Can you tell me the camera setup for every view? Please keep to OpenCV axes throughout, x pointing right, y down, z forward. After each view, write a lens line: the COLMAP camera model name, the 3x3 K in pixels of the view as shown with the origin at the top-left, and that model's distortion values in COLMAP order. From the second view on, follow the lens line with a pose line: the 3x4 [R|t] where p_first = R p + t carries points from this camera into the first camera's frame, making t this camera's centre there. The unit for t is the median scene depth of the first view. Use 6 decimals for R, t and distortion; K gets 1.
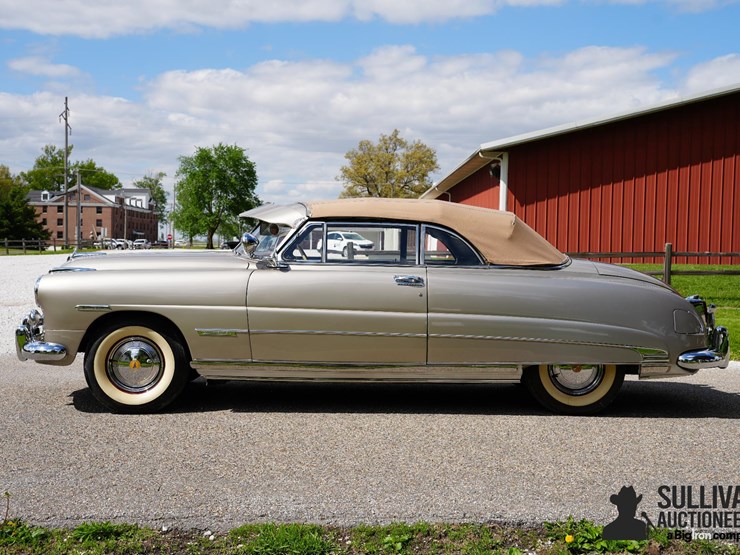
lens RADIAL K [[938.0, 0, 361.7], [0, 938.0, 277.1], [0, 0, 1]] dist [0.101669, 0.052498]
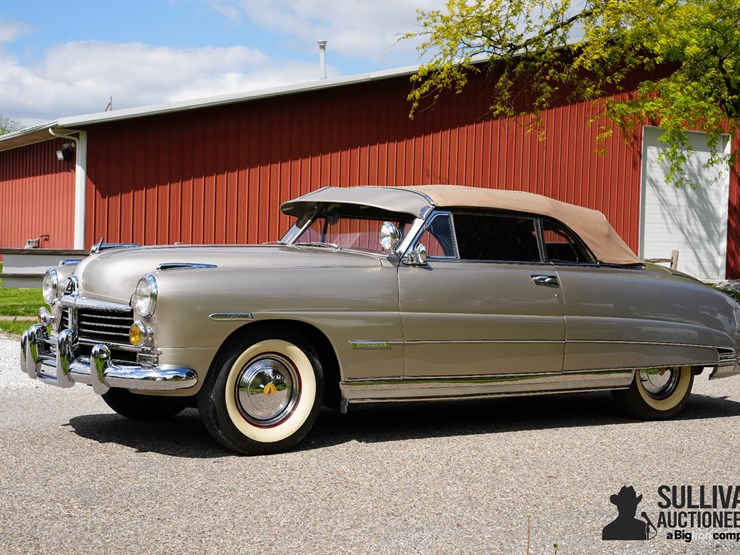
lens RADIAL K [[1108.0, 0, 362.9], [0, 1108.0, 265.7], [0, 0, 1]] dist [0.161615, 0.034385]
pose [[0.845065, 0.007223, 0.534615, -0.655279], [0.002400, 0.999847, -0.017303, 0.007459], [-0.534658, 0.015905, 0.844919, 0.191313]]
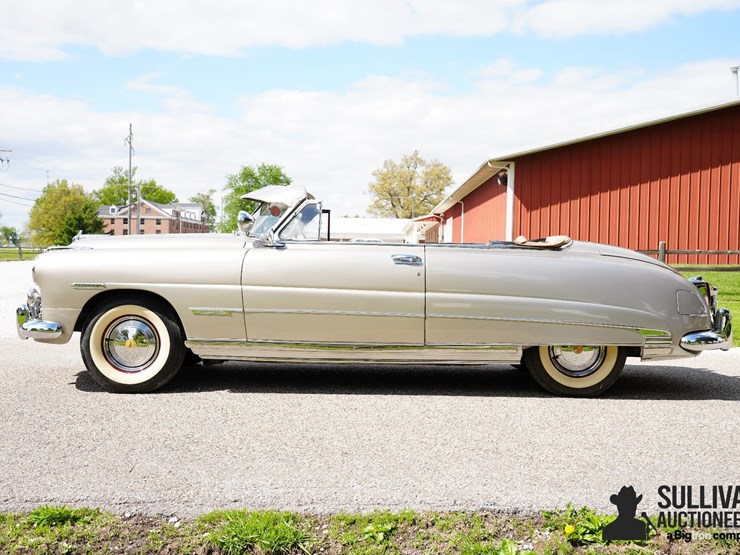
lens RADIAL K [[825.0, 0, 365.1], [0, 825.0, 278.3], [0, 0, 1]] dist [0.003074, 0.159022]
pose [[0.999635, 0.002159, -0.026917, 0.029609], [-0.002257, 0.999991, -0.003610, 0.026130], [0.026909, 0.003670, 0.999631, 0.135975]]
